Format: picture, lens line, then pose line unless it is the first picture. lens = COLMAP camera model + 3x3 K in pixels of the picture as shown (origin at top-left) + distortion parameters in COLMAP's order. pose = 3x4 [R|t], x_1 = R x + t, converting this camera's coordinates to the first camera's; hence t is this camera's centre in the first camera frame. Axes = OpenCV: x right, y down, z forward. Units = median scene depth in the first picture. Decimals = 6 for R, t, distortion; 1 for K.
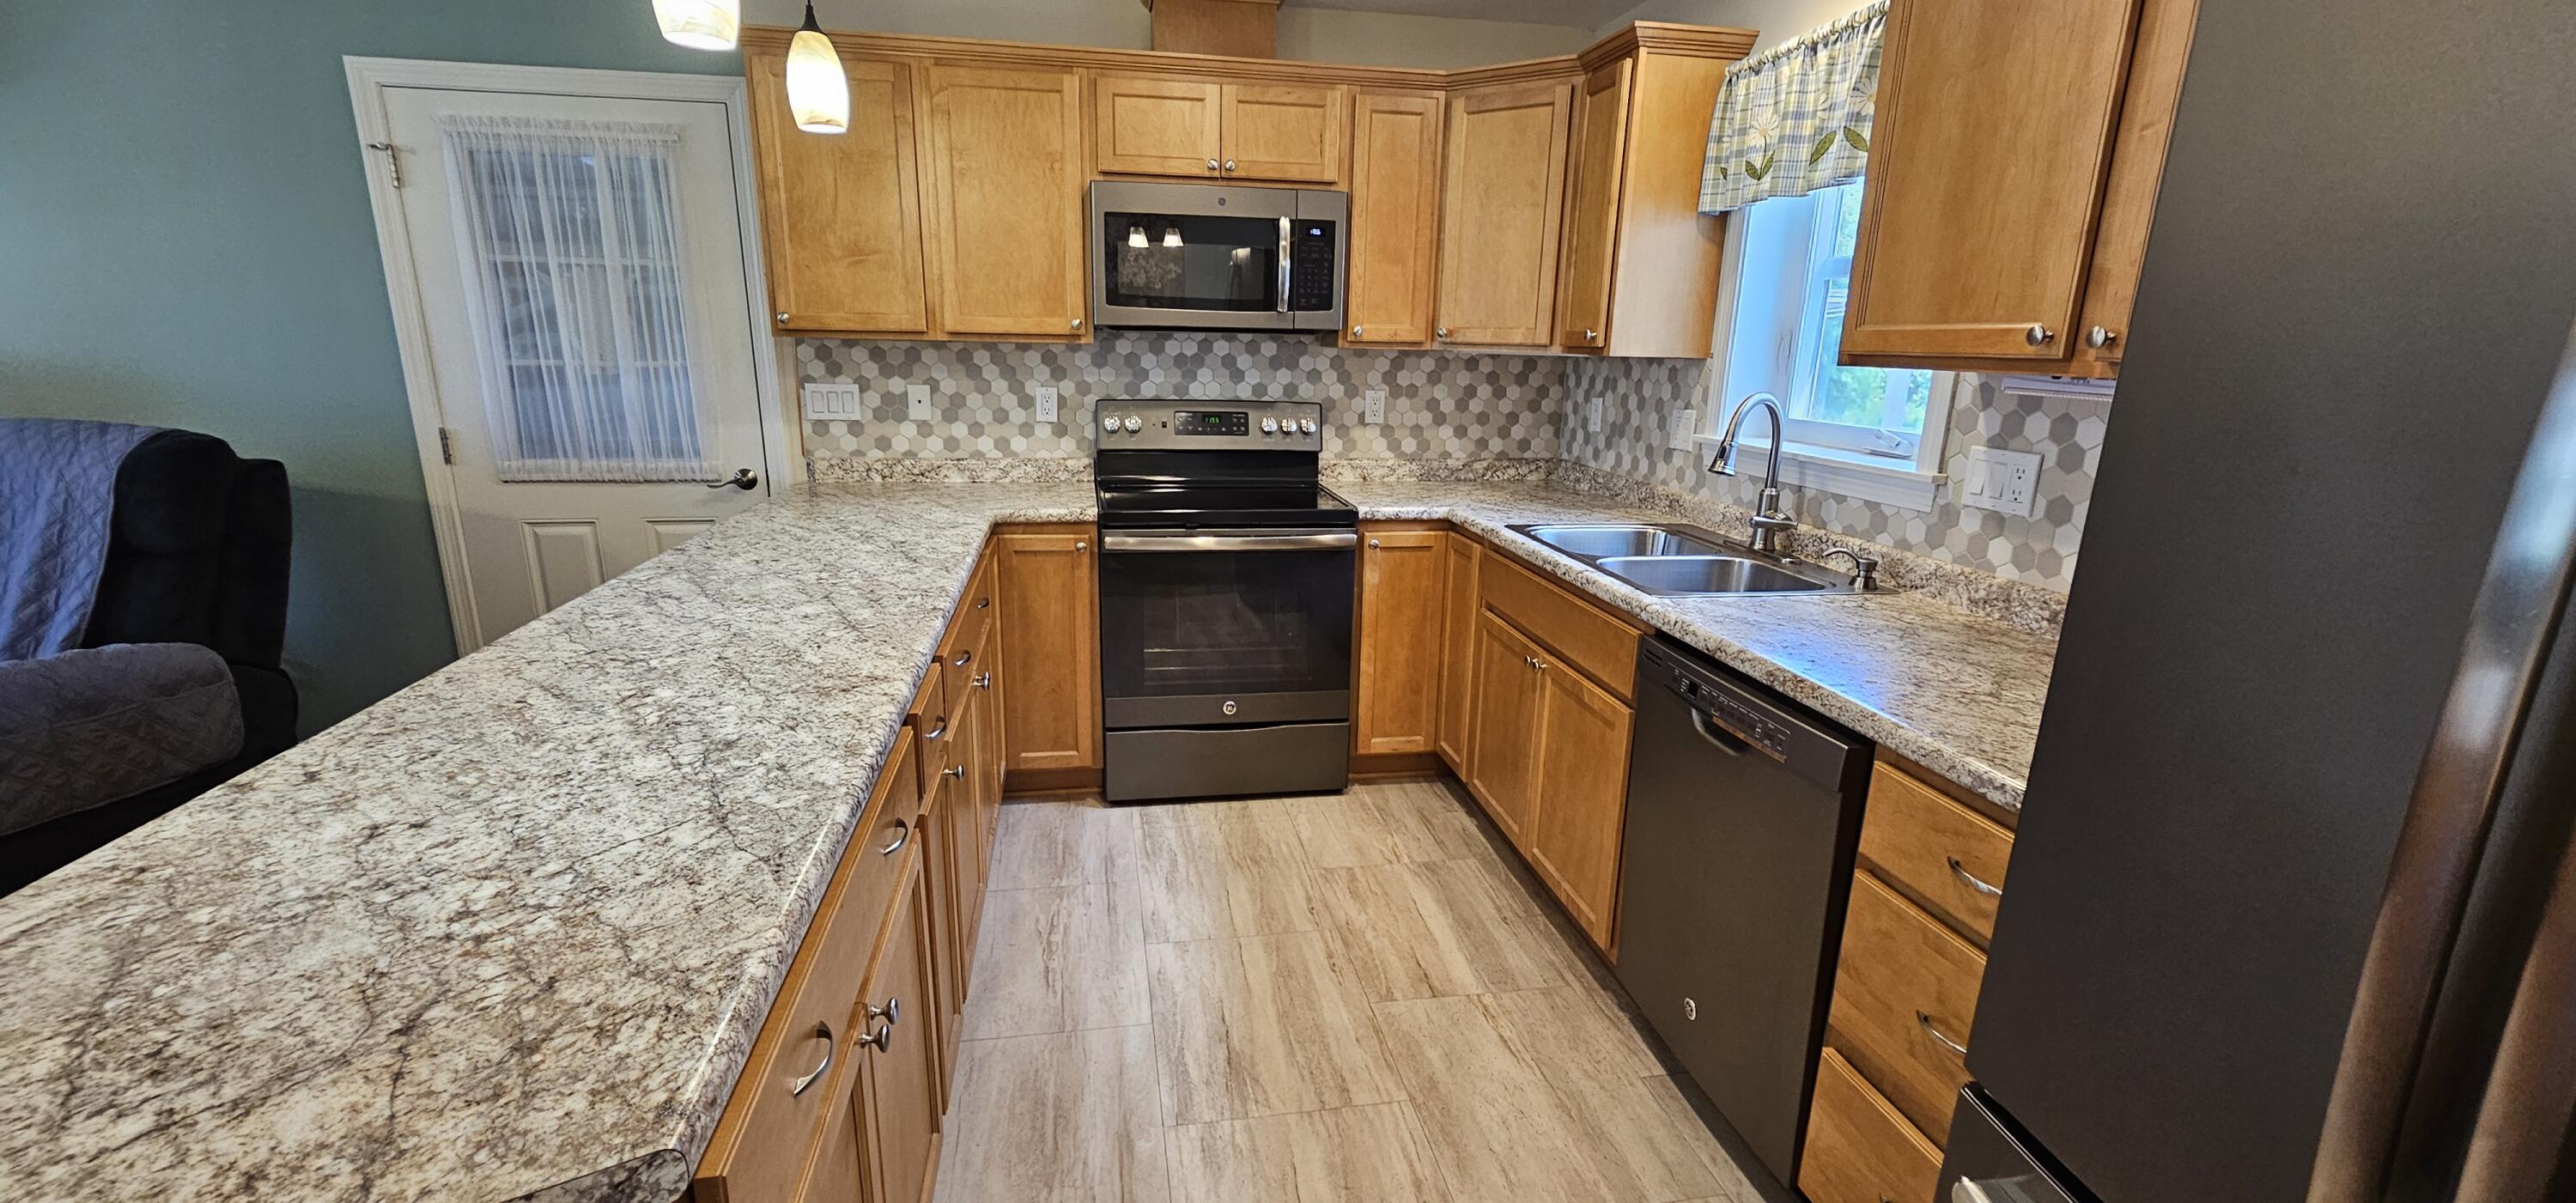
lens RADIAL K [[1065.4, 0, 1278.8], [0, 1065.4, 623.9], [0, 0, 1]] dist [-0.000031, 0.000372]
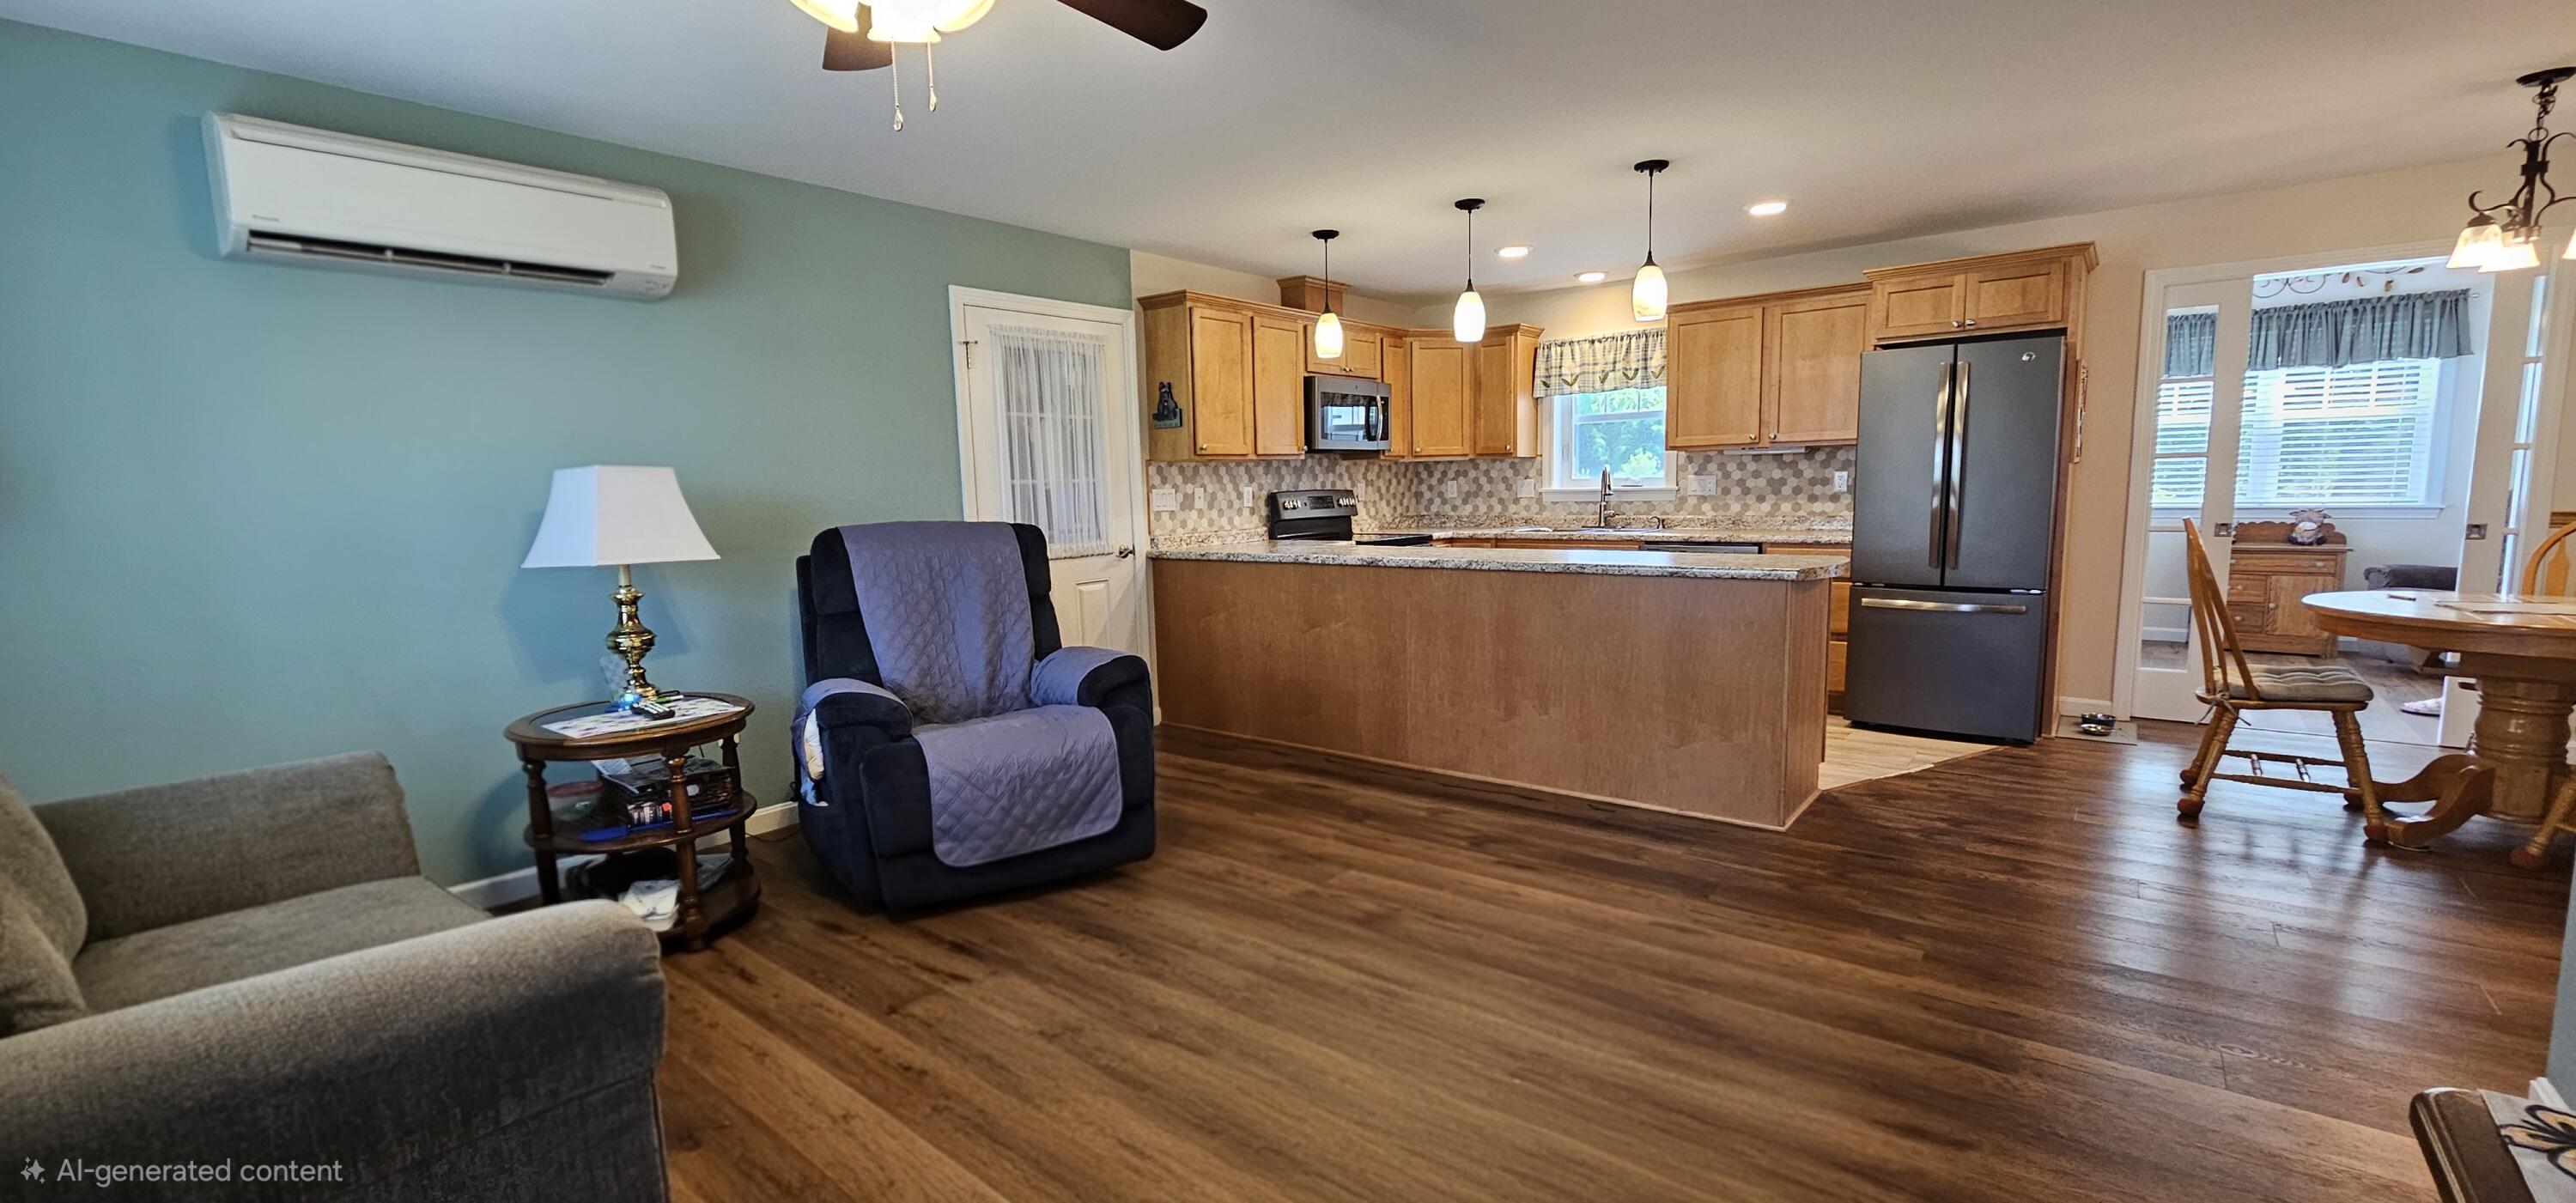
lens RADIAL K [[1065.4, 0, 1287.3], [0, 1065.4, 614.7], [0, 0, 1]] dist [-0.000031, 0.000372]
pose [[0.747904, -0.120765, 0.652729, -1.426536], [0.210975, 0.975571, -0.061241, 0.105143], [-0.629388, 0.183512, 0.755112, -0.321434]]
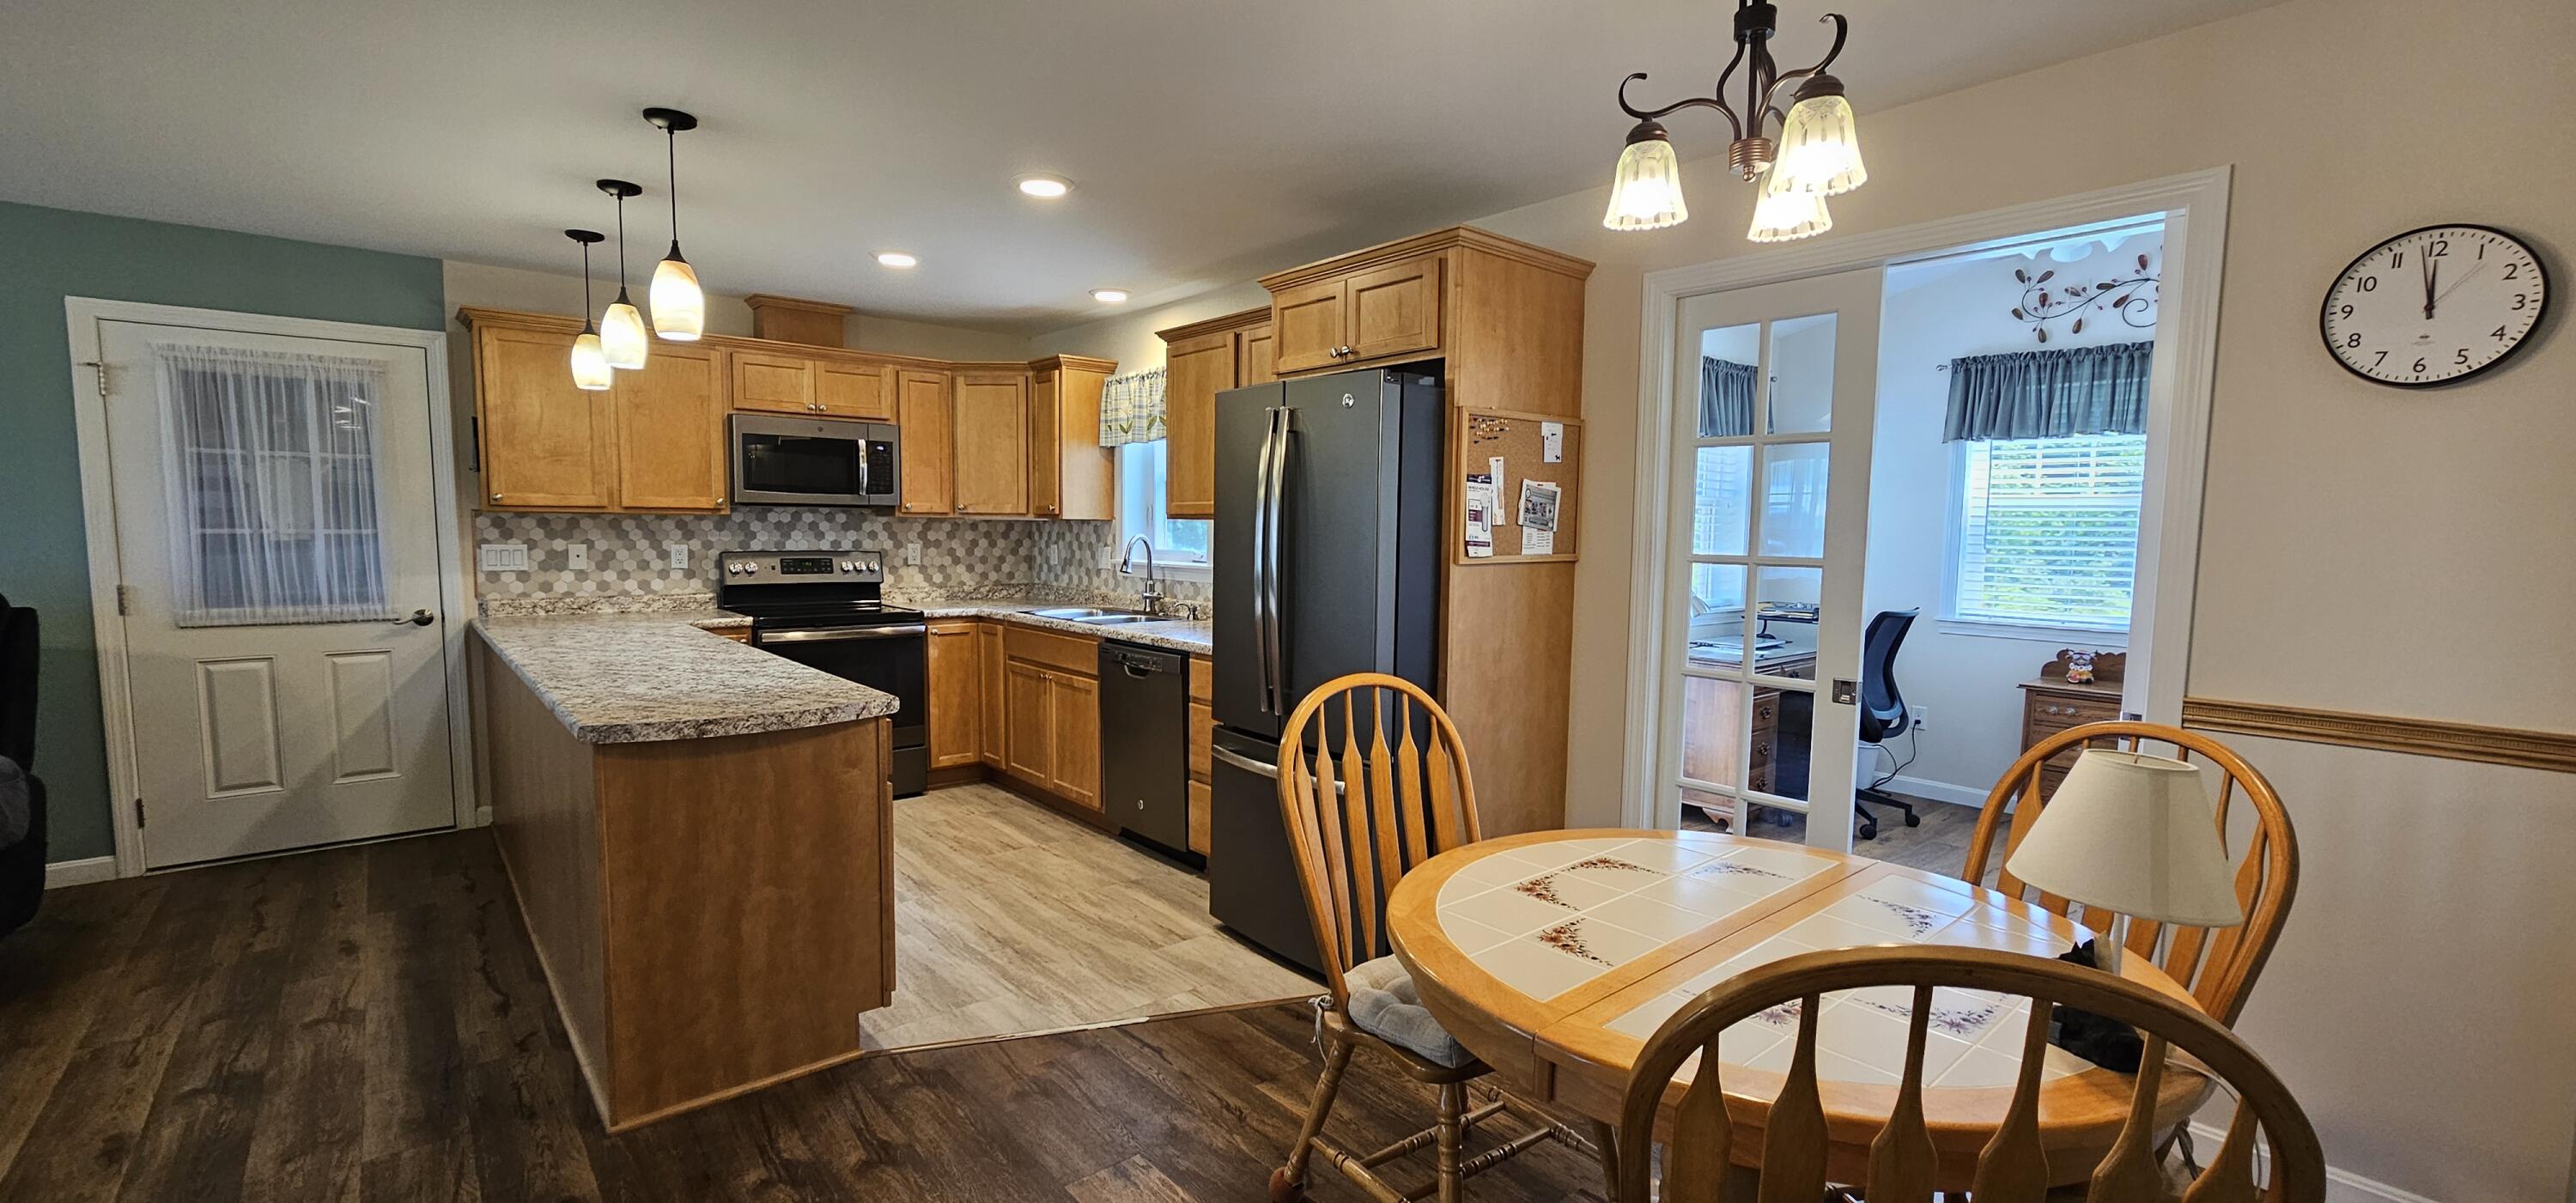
lens RADIAL K [[1065.4, 0, 1284.1], [0, 1065.4, 616.3], [0, 0, 1]] dist [-0.000031, 0.000372]
pose [[0.861669, -0.053314, 0.504662, -0.266907], [0.137888, 0.981649, -0.131727, 0.187724], [-0.488378, 0.183092, 0.853208, -0.651404]]
